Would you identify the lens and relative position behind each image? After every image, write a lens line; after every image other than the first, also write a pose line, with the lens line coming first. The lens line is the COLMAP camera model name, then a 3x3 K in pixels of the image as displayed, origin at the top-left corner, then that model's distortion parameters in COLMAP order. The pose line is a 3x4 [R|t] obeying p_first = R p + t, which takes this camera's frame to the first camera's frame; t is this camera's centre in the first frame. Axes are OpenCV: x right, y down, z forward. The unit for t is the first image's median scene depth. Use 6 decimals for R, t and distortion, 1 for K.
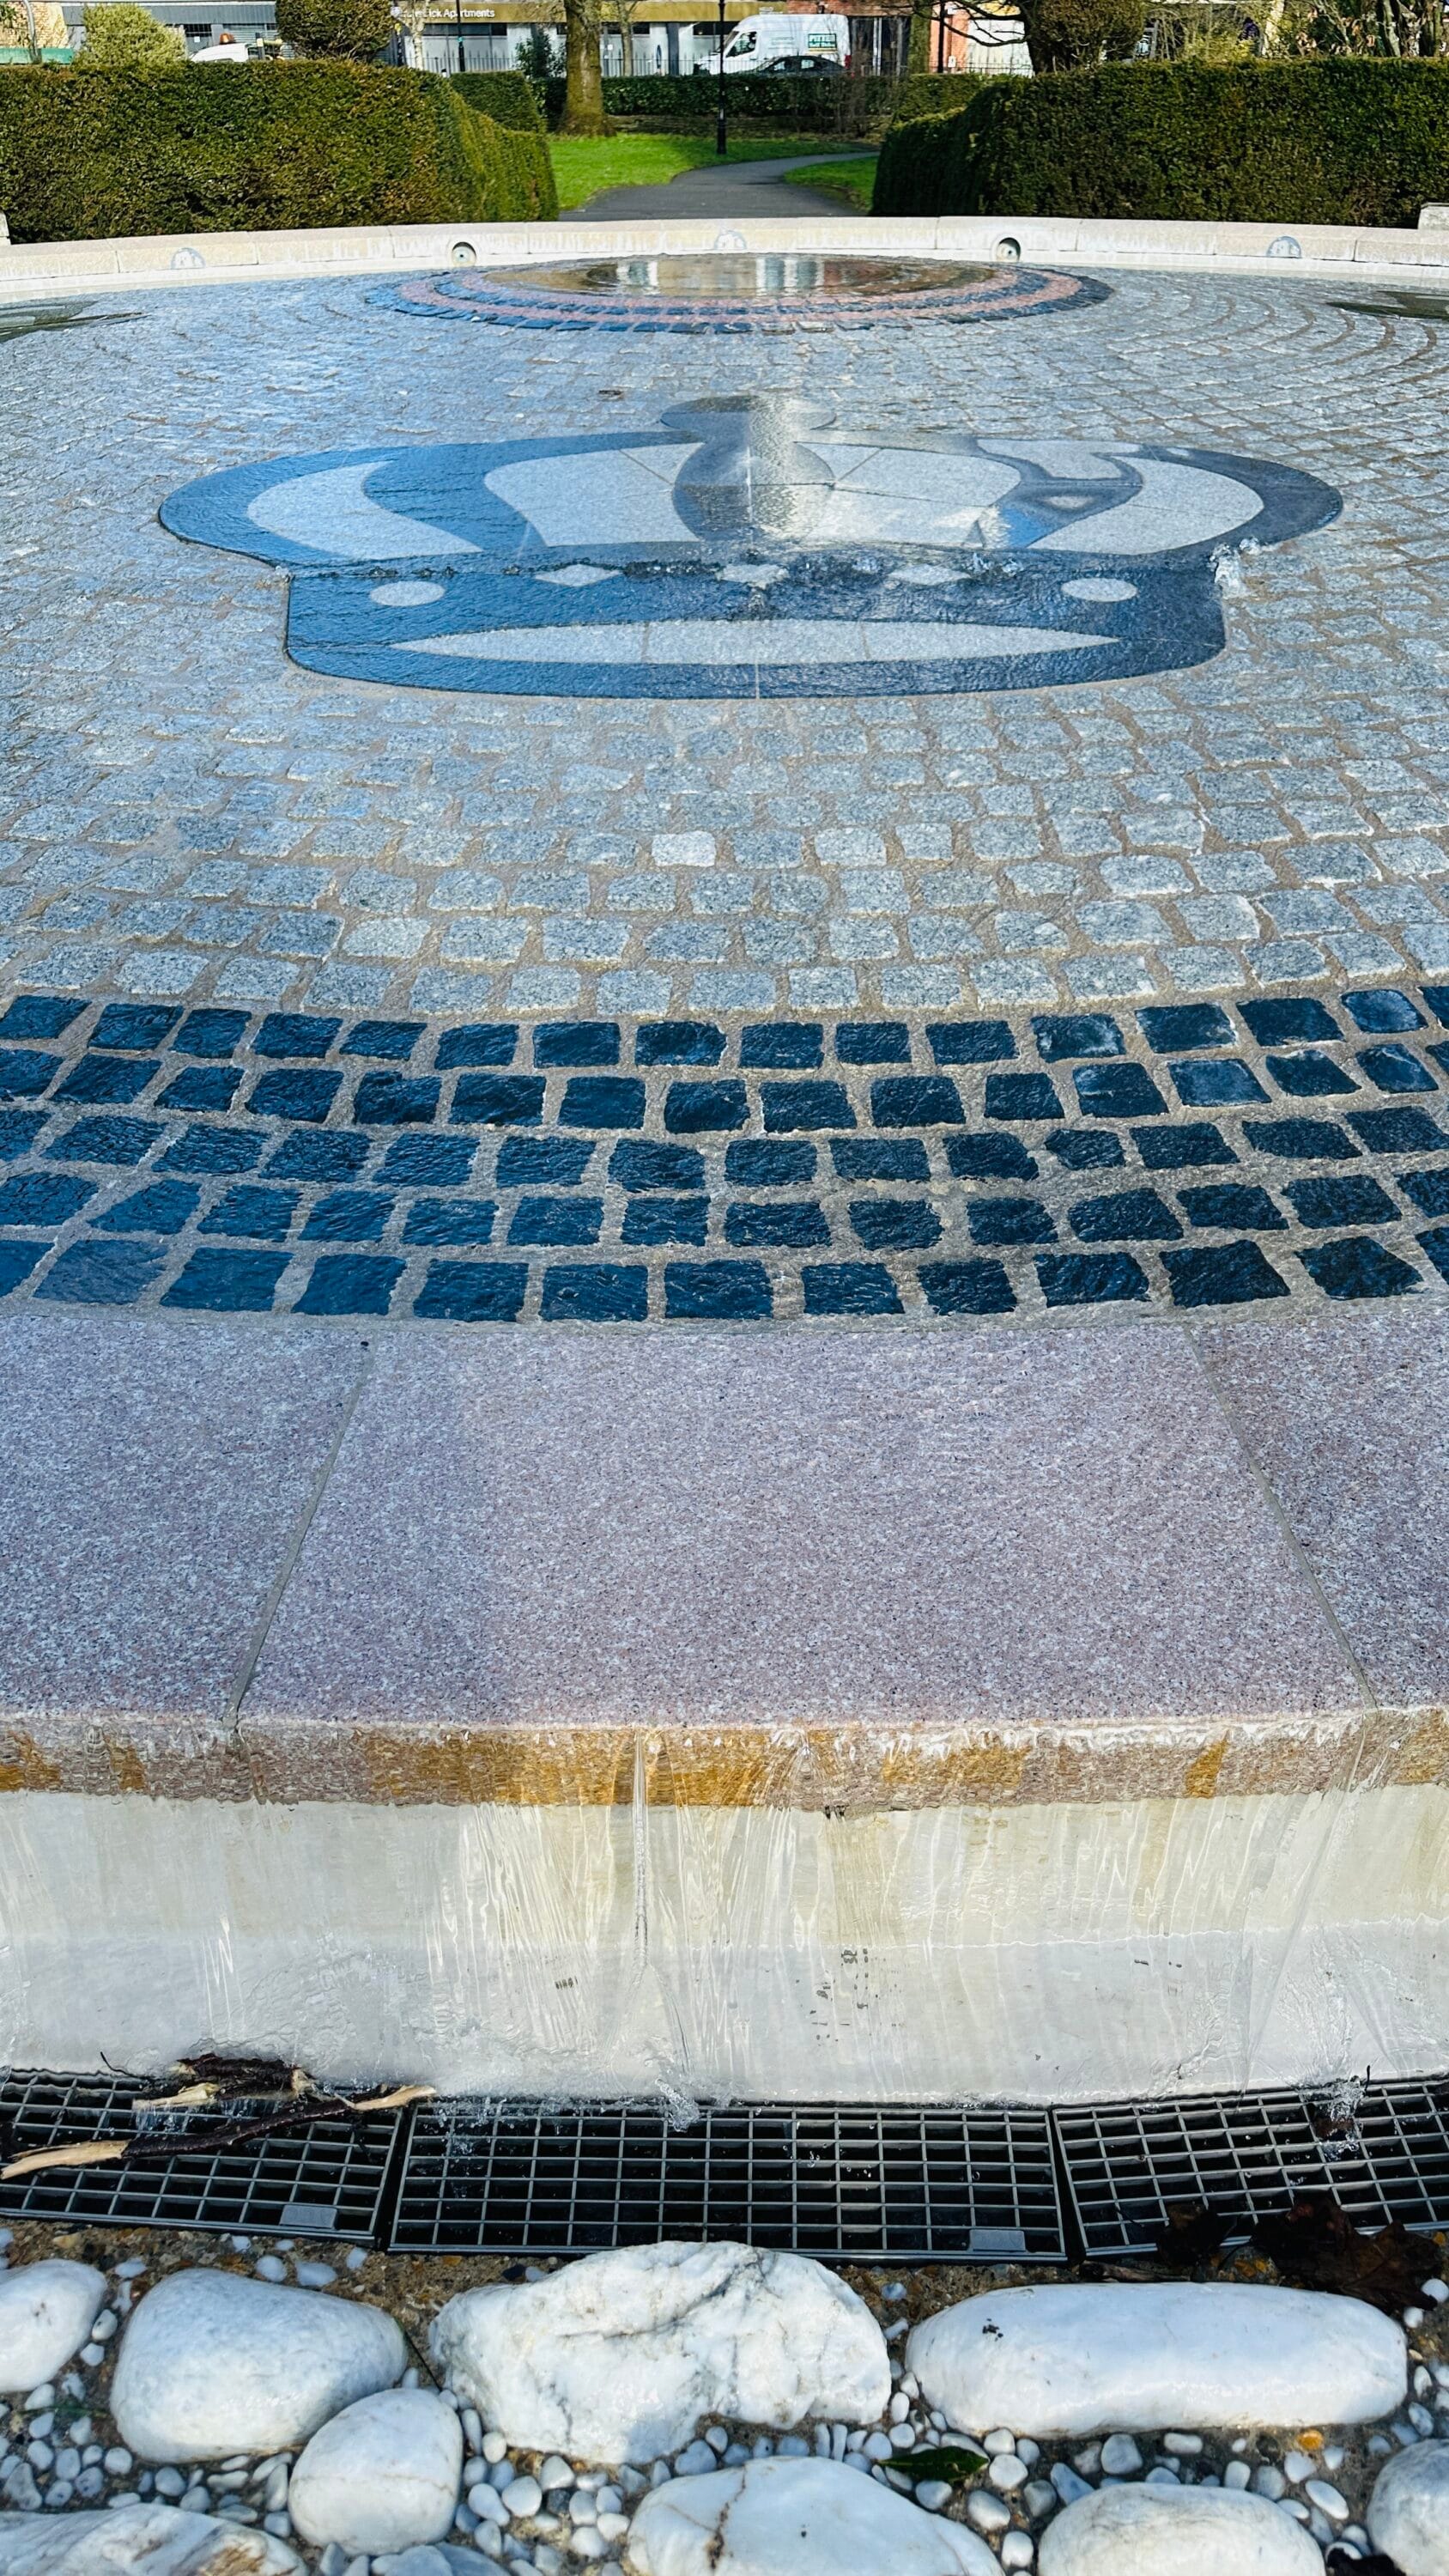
lens RADIAL K [[1861.2, 0, 724.5], [0, 1861.2, 1288.0], [0, 0, 1]] dist [0.149960, -0.262143]
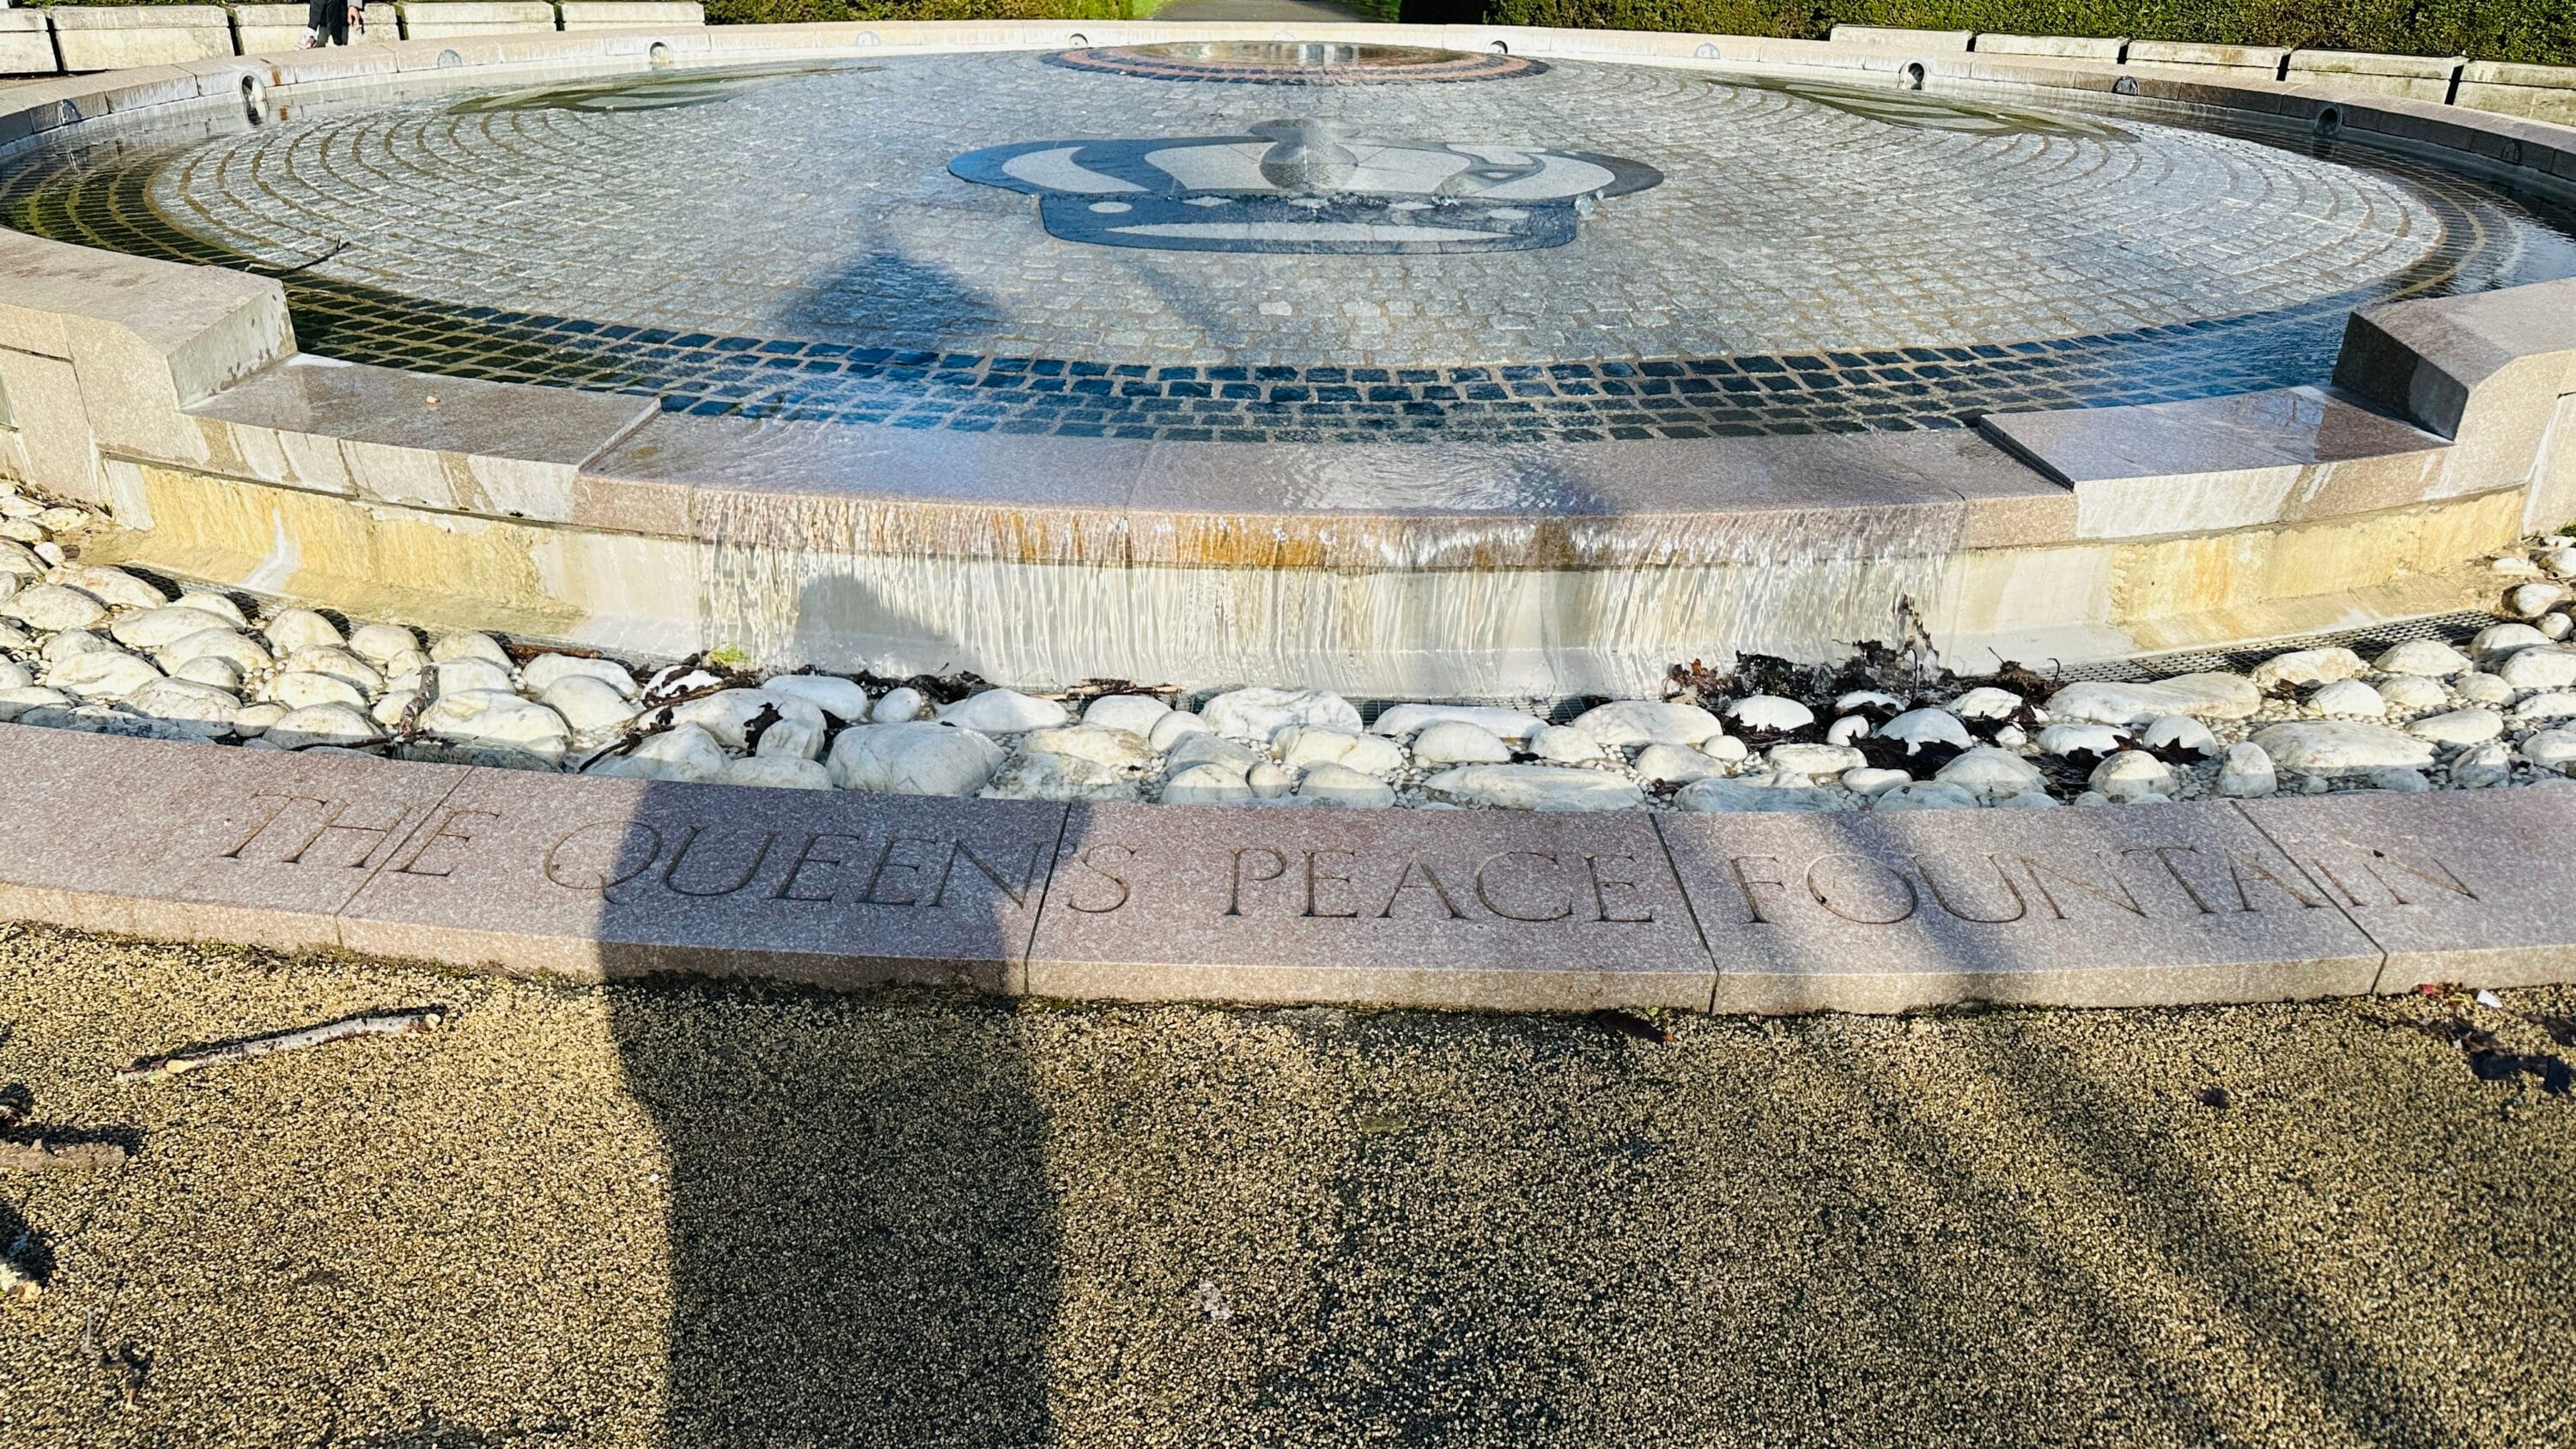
lens RADIAL K [[1861.2, 0, 1279.0], [0, 1861.2, 733.2], [0, 0, 1]] dist [0.149960, -0.262143]
pose [[0.999733, 0.019205, 0.012881, -0.027212], [-0.016960, 0.987594, -0.156109, 0.393756], [-0.015719, 0.155849, 0.987656, -0.658588]]
